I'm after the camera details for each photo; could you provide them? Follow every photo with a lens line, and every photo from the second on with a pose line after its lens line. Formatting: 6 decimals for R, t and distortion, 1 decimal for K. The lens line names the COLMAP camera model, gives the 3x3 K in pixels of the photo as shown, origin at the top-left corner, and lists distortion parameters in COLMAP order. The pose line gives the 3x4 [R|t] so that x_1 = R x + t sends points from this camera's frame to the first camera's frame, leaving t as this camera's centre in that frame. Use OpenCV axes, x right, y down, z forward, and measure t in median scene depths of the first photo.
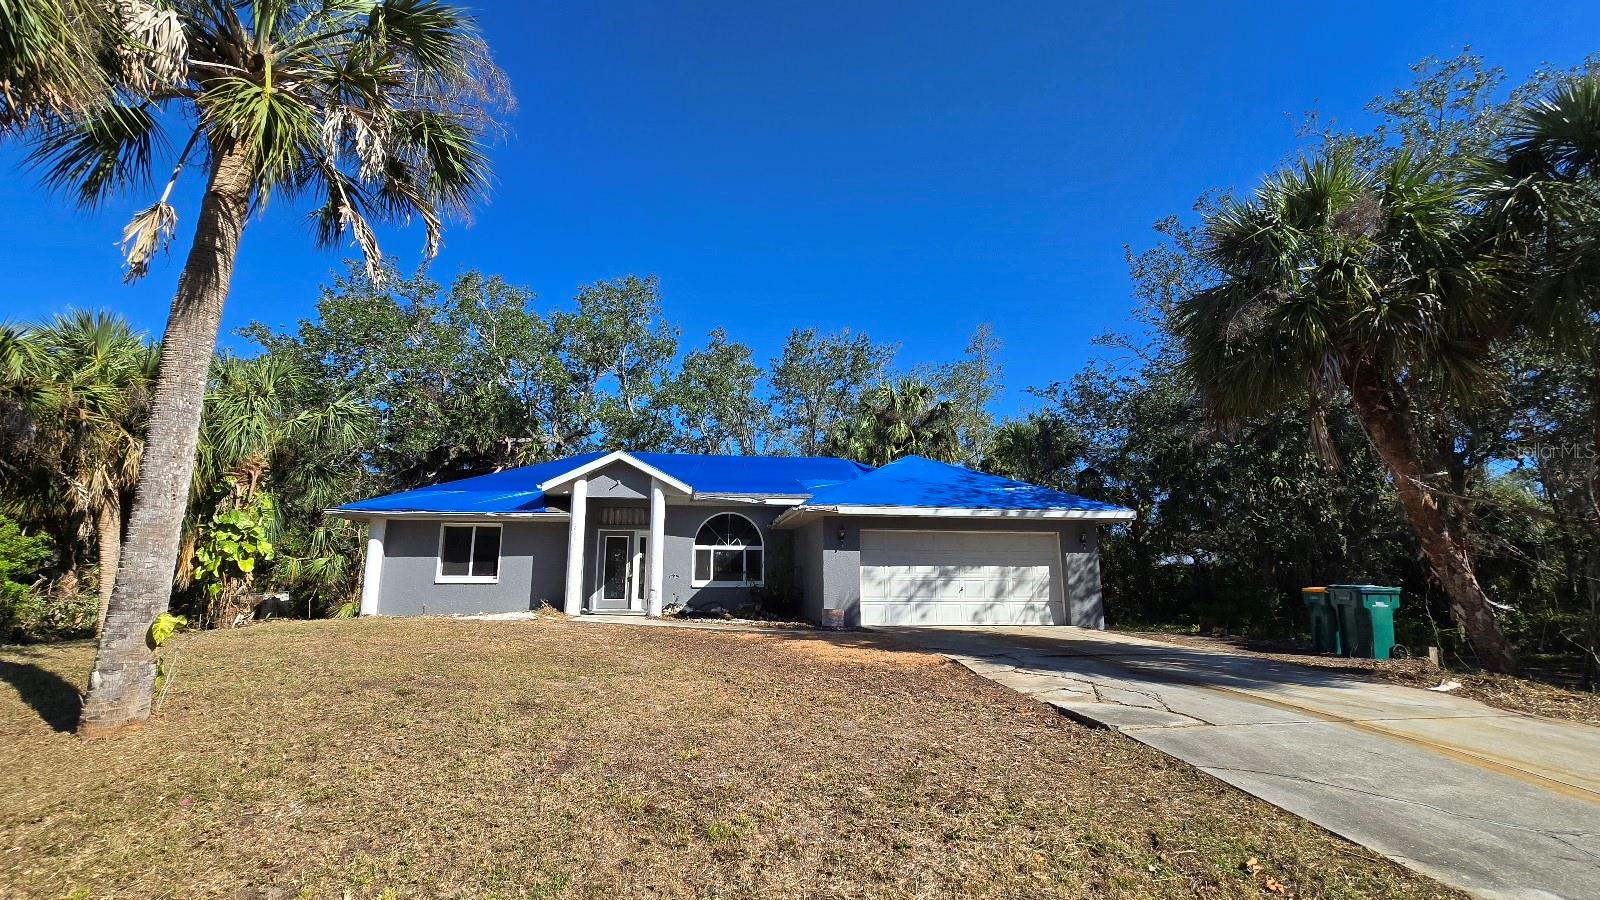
lens RADIAL K [[656.9, 0, 787.5], [0, 656.9, 455.7], [0, 0, 1]] dist [-0.004661, 0.001192]
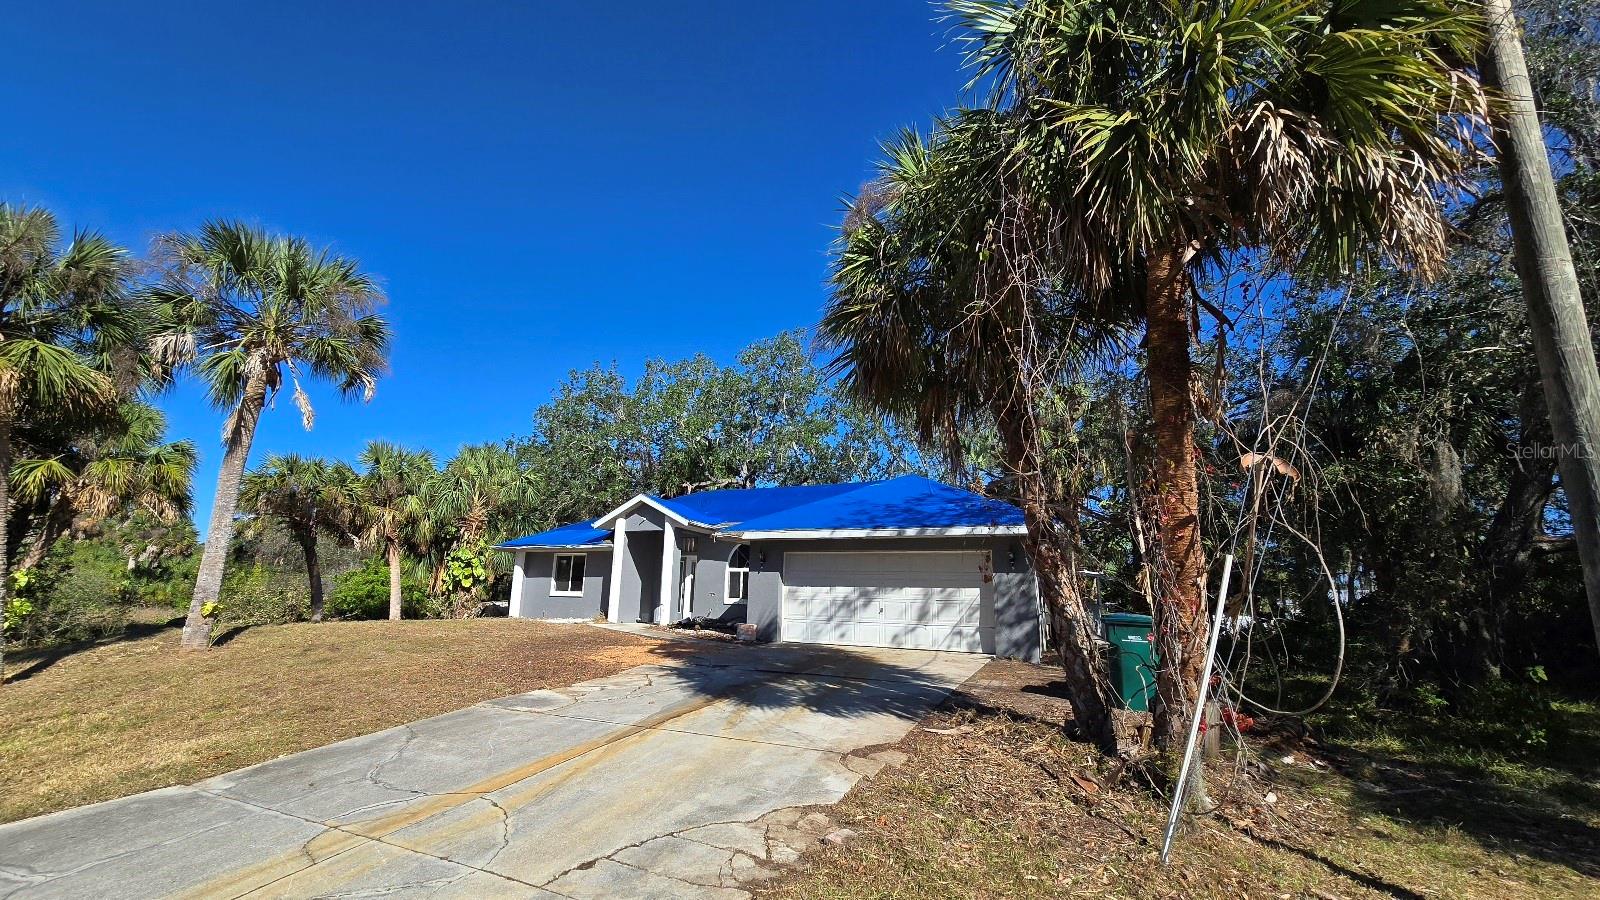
lens RADIAL K [[656.9, 0, 780.4], [0, 656.9, 461.0], [0, 0, 1]] dist [-0.004661, 0.001192]
pose [[0.829423, -0.097307, -0.550080, 0.694367], [0.083042, 0.995248, -0.050843, 0.016103], [0.552414, -0.003510, 0.833563, 0.088458]]
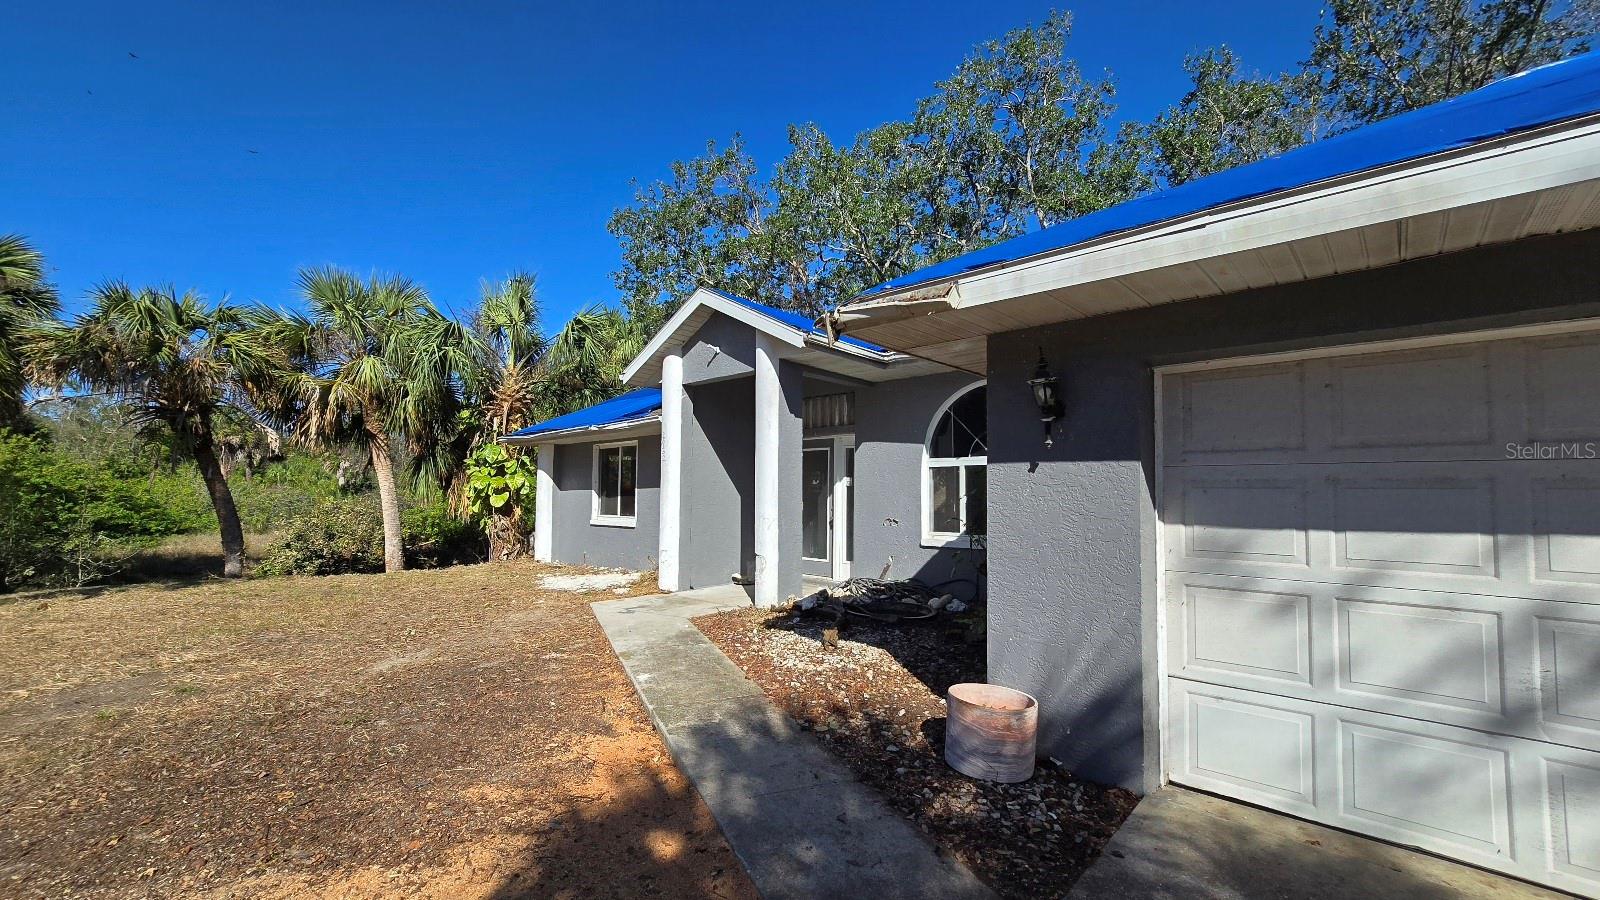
lens RADIAL K [[656.9, 0, 790.4], [0, 656.9, 460.5], [0, 0, 1]] dist [-0.004661, 0.001192]
pose [[0.608630, -0.040907, -0.792399, 0.203346], [0.146188, 0.987355, 0.061313, 0.109123], [0.779871, -0.153156, 0.606914, 0.734234]]
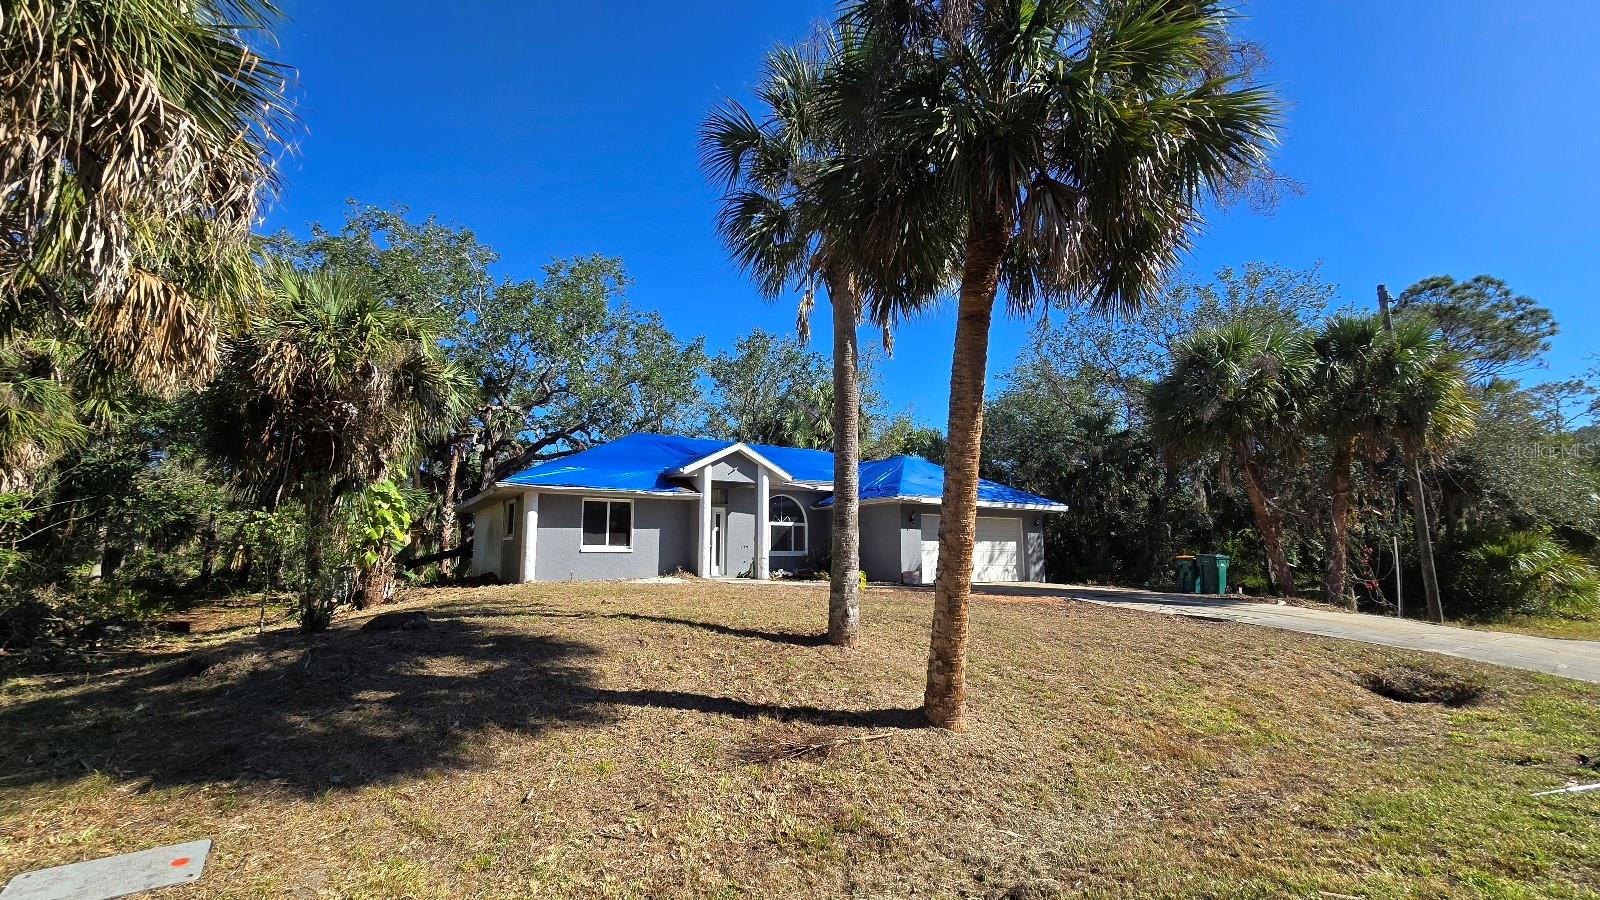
lens RADIAL K [[656.9, 0, 786.3], [0, 656.9, 456.3], [0, 0, 1]] dist [-0.004661, 0.001192]
pose [[0.921307, 0.059070, 0.384322, -0.653814], [-0.076598, 0.996597, 0.030446, -0.026630], [-0.381216, -0.057488, 0.922697, -0.145610]]
